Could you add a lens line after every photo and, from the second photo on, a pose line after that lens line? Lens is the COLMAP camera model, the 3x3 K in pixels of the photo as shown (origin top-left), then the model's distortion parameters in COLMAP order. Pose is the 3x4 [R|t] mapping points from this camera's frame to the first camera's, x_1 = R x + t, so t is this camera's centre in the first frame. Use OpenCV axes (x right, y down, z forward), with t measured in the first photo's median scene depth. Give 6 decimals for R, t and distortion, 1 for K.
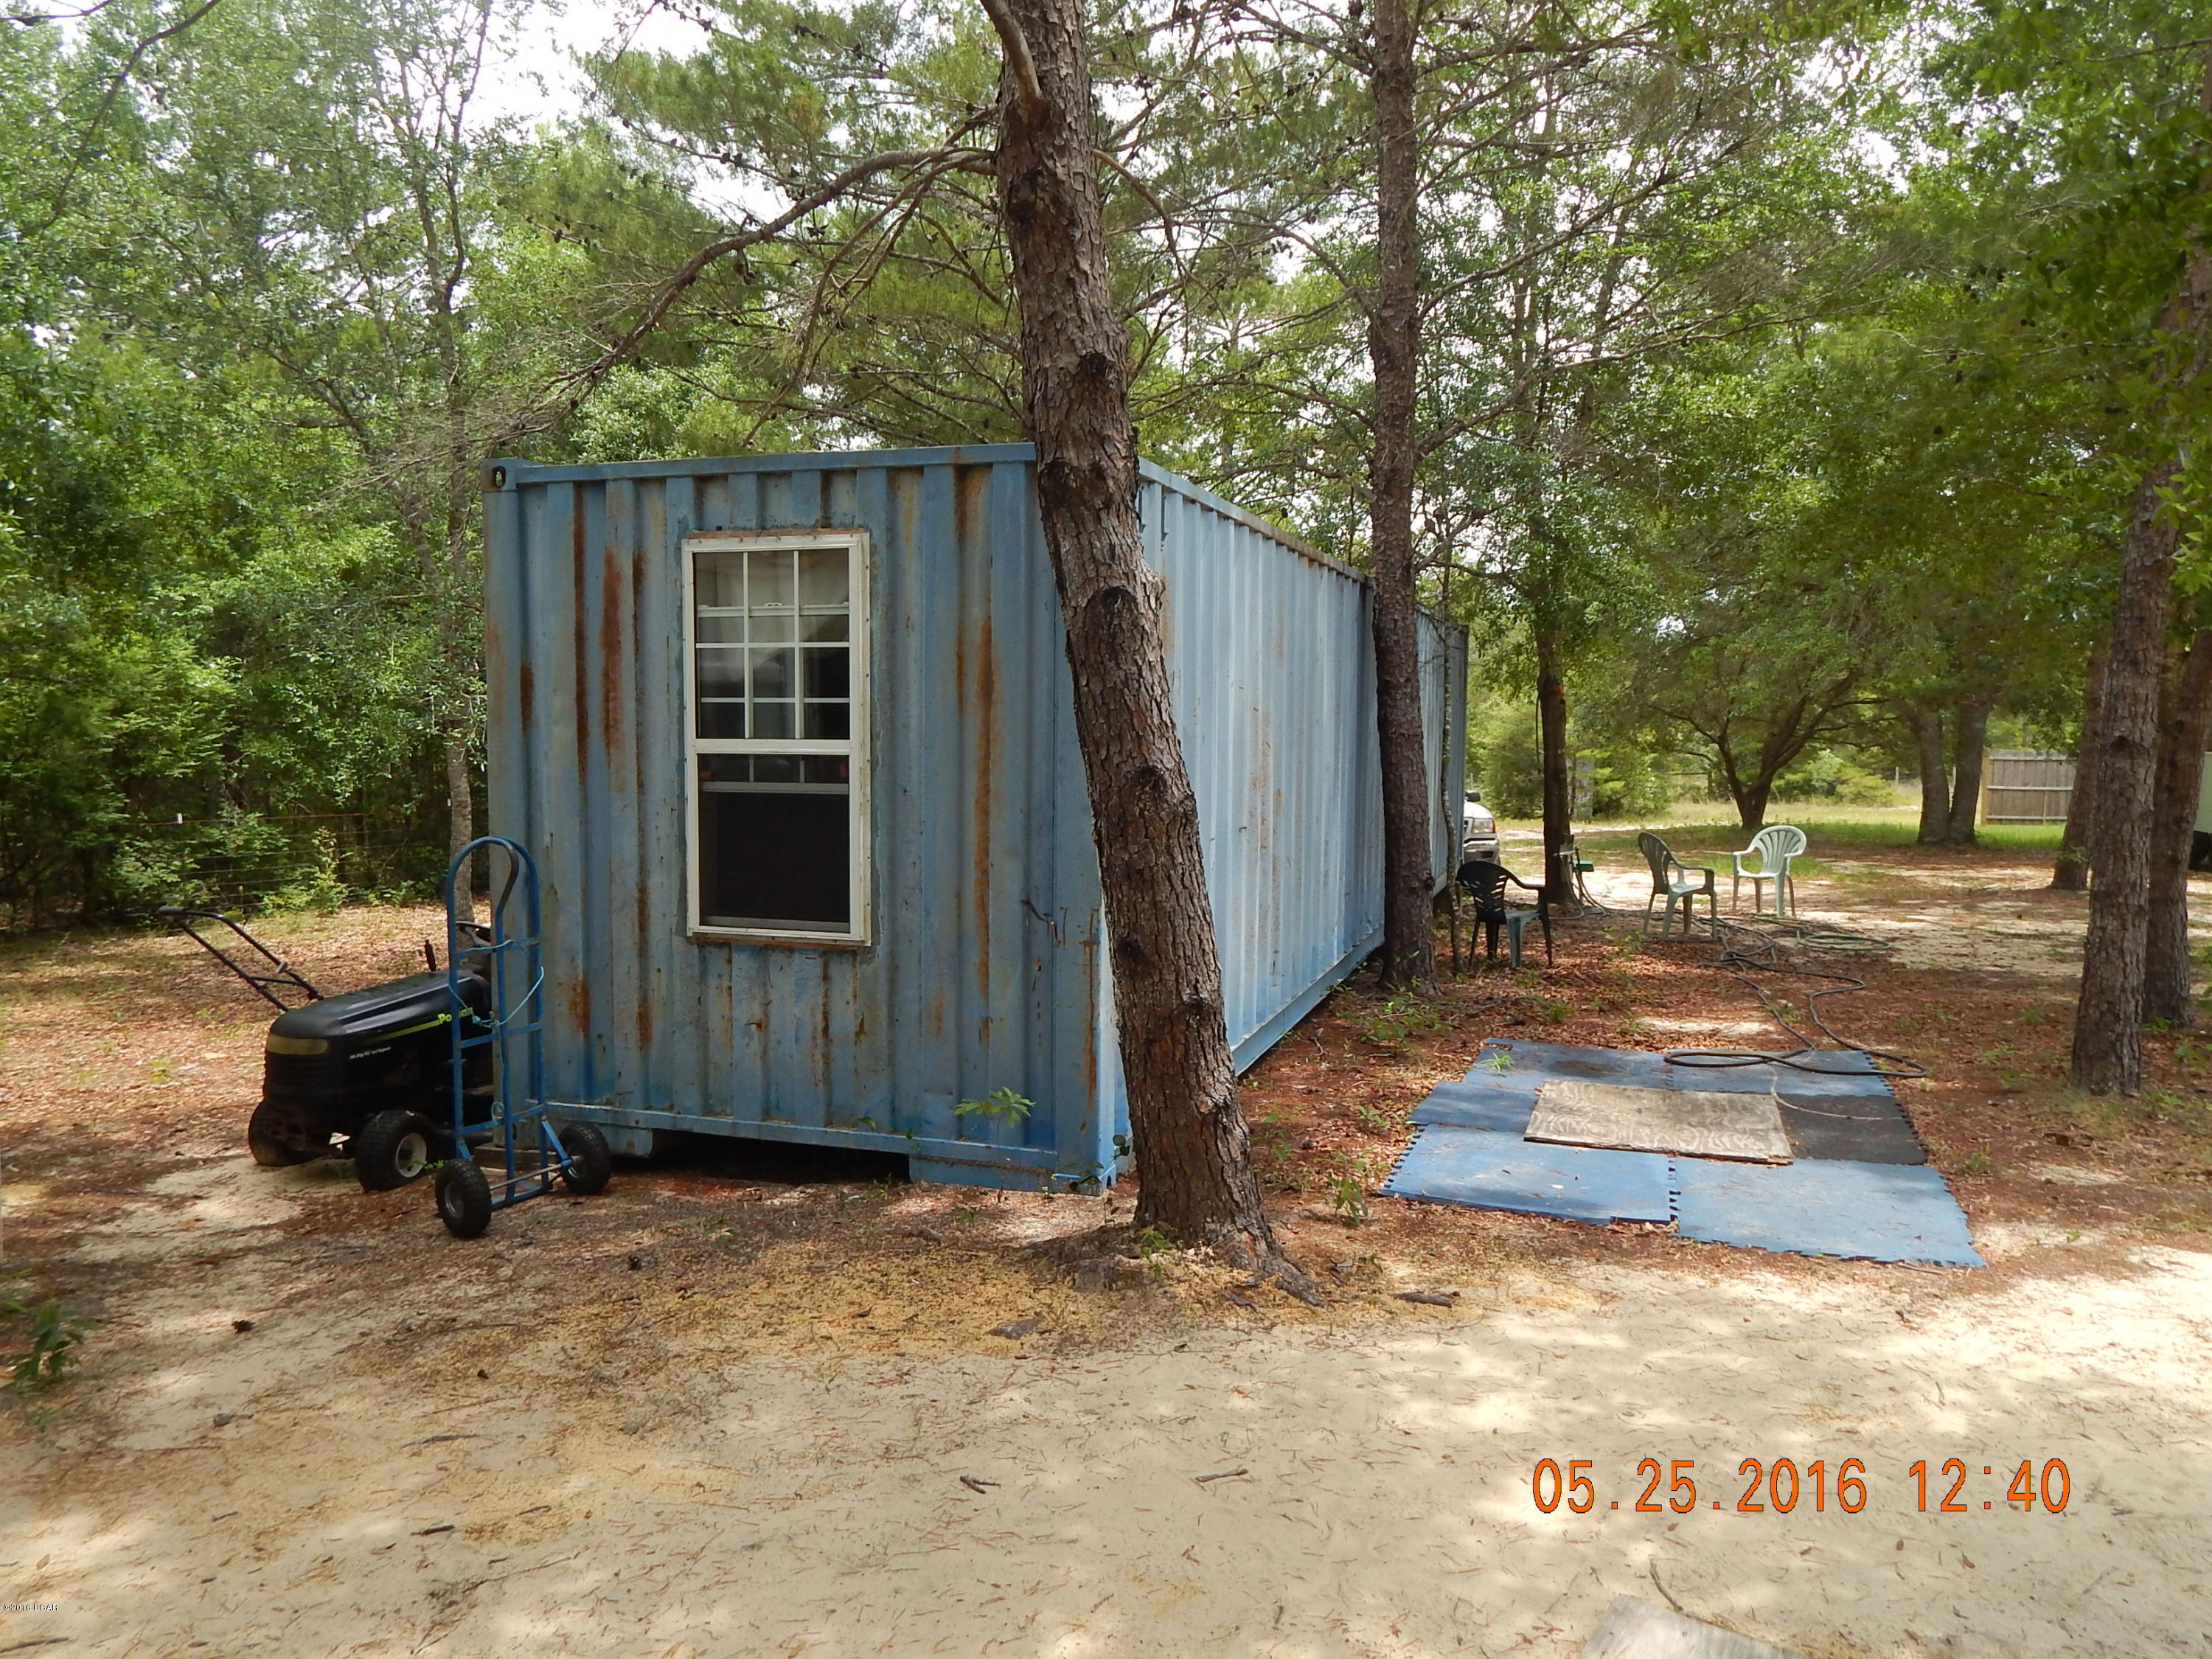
lens RADIAL K [[1590.3, 0, 1102.9], [0, 1590.3, 818.1], [0, 0, 1]] dist [-0.010177, -0.005718]
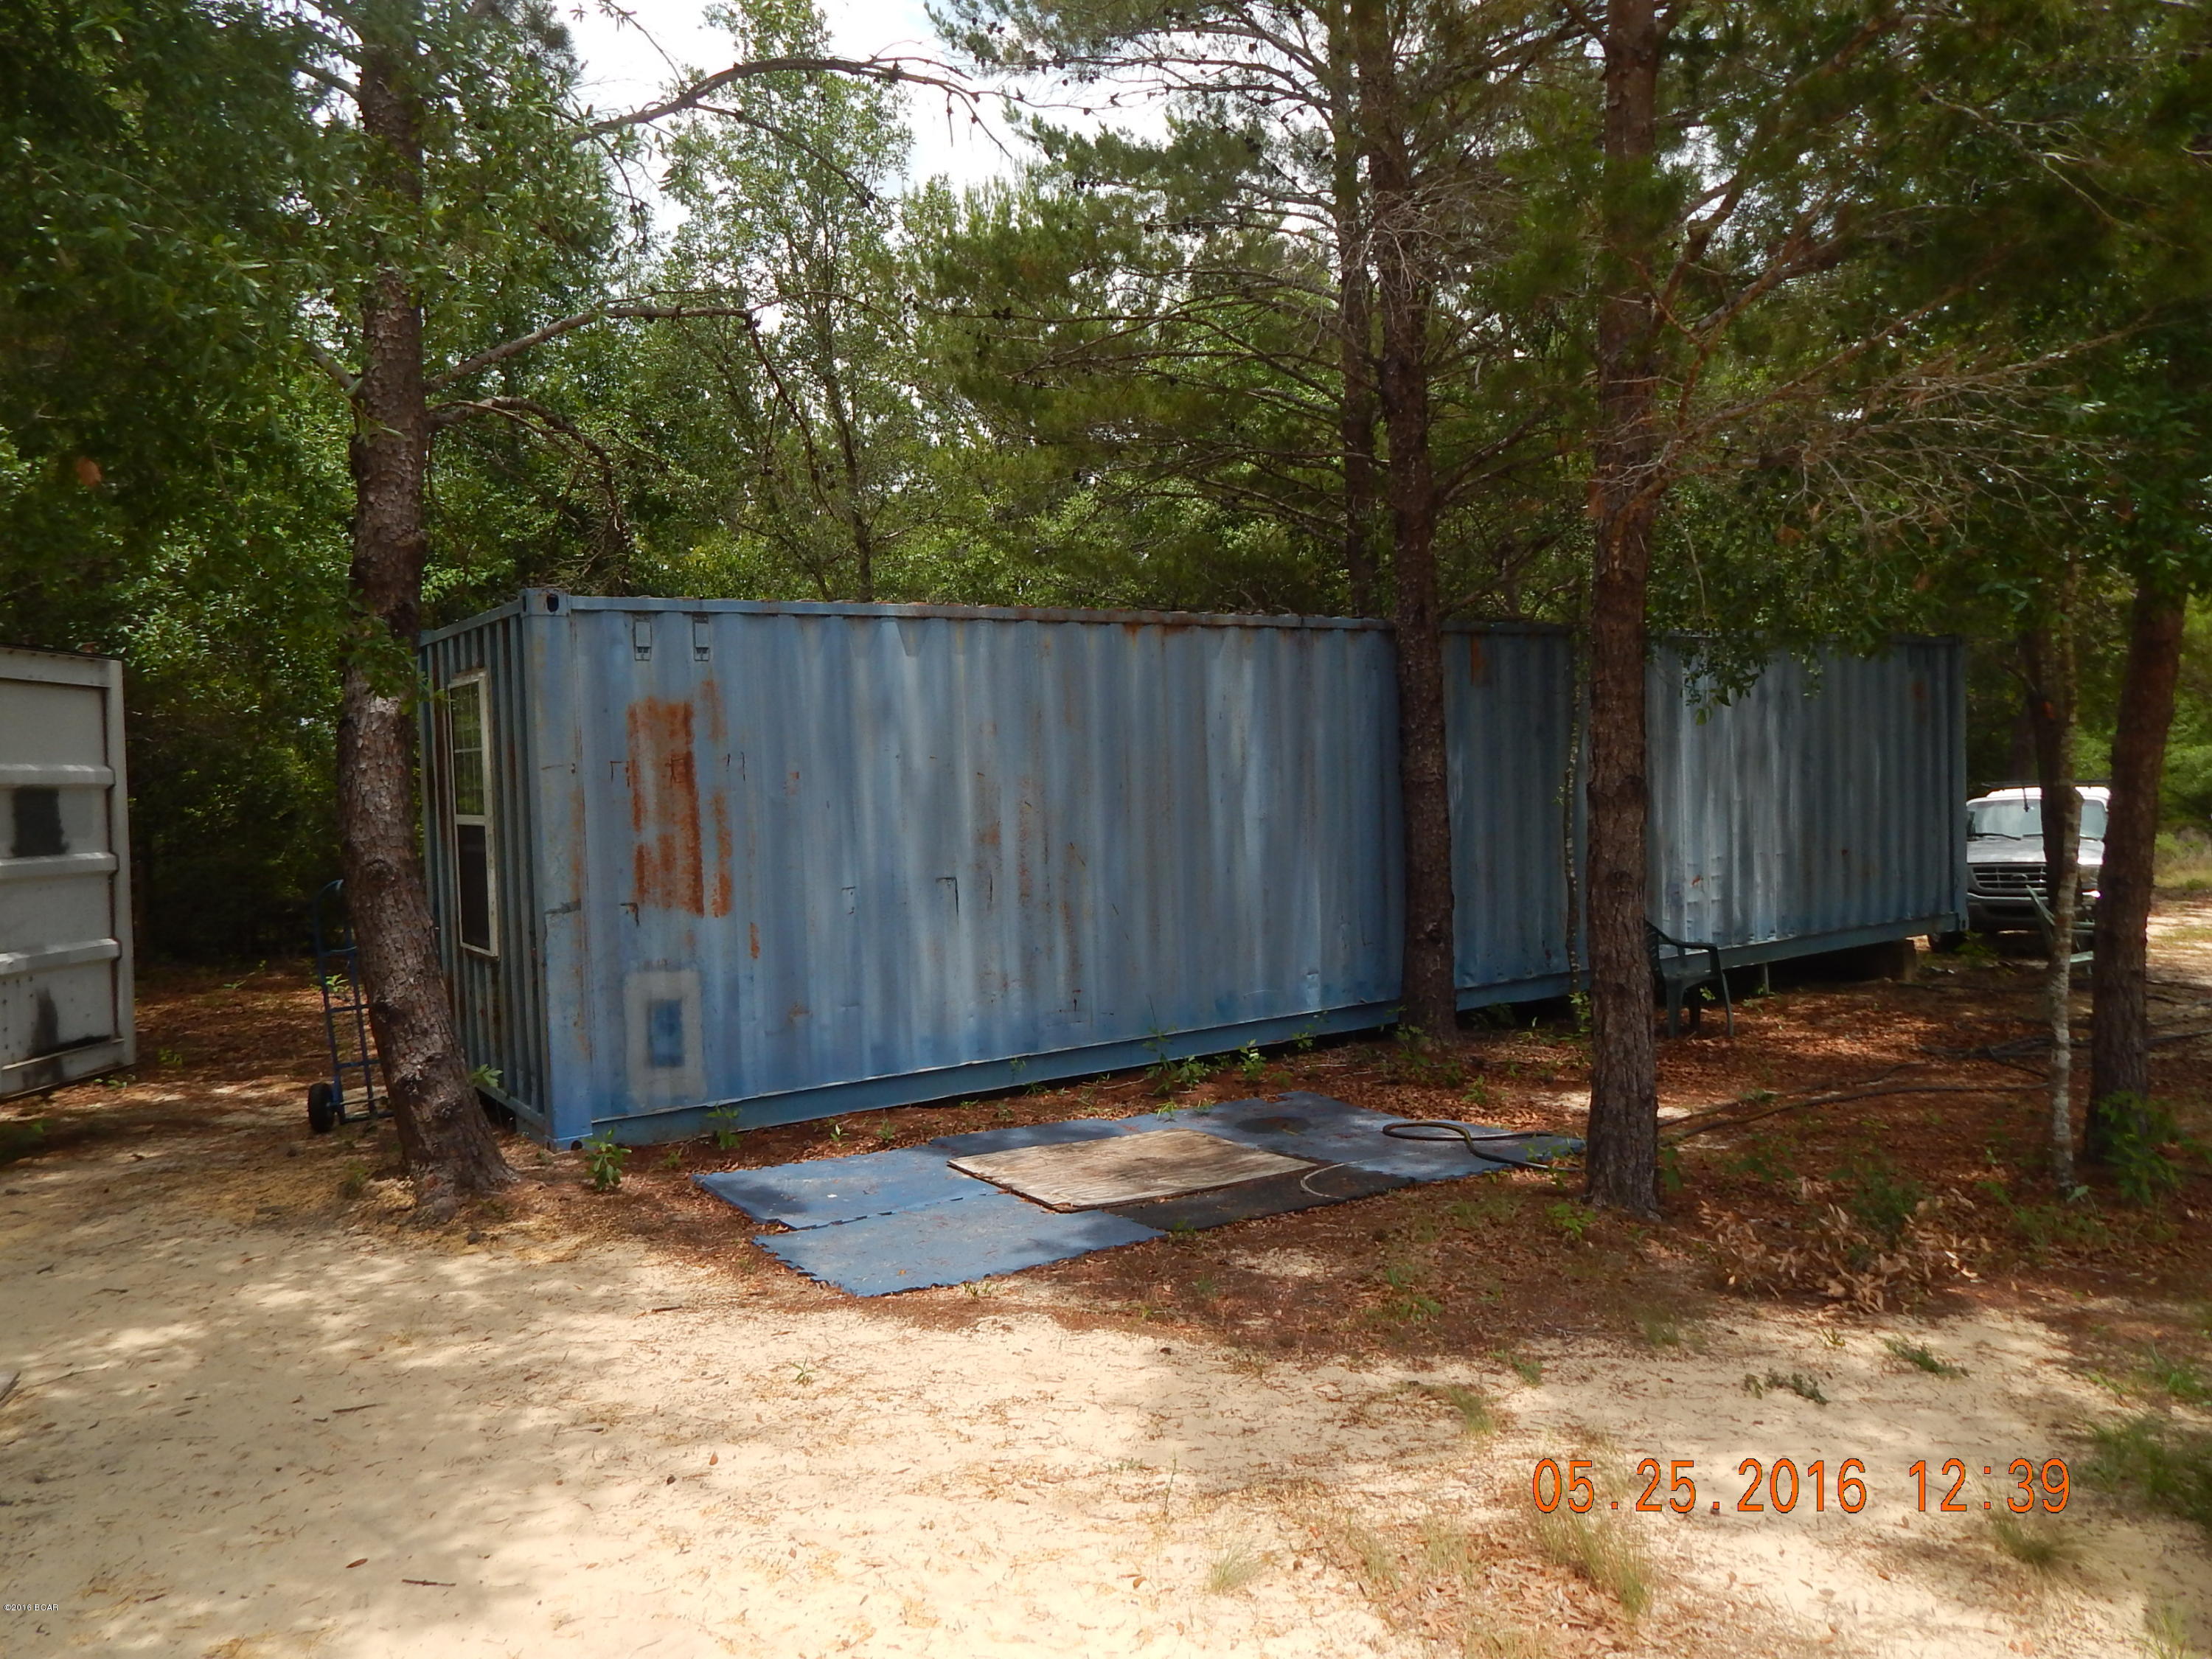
lens RADIAL K [[1590.3, 0, 1098.0], [0, 1590.3, 838.5], [0, 0, 1]] dist [-0.010177, -0.005718]
pose [[0.824942, 0.009379, -0.565140, 1.317617], [-0.006524, 0.999954, 0.007073, -0.050800], [0.565180, -0.002148, 0.824965, 0.164549]]
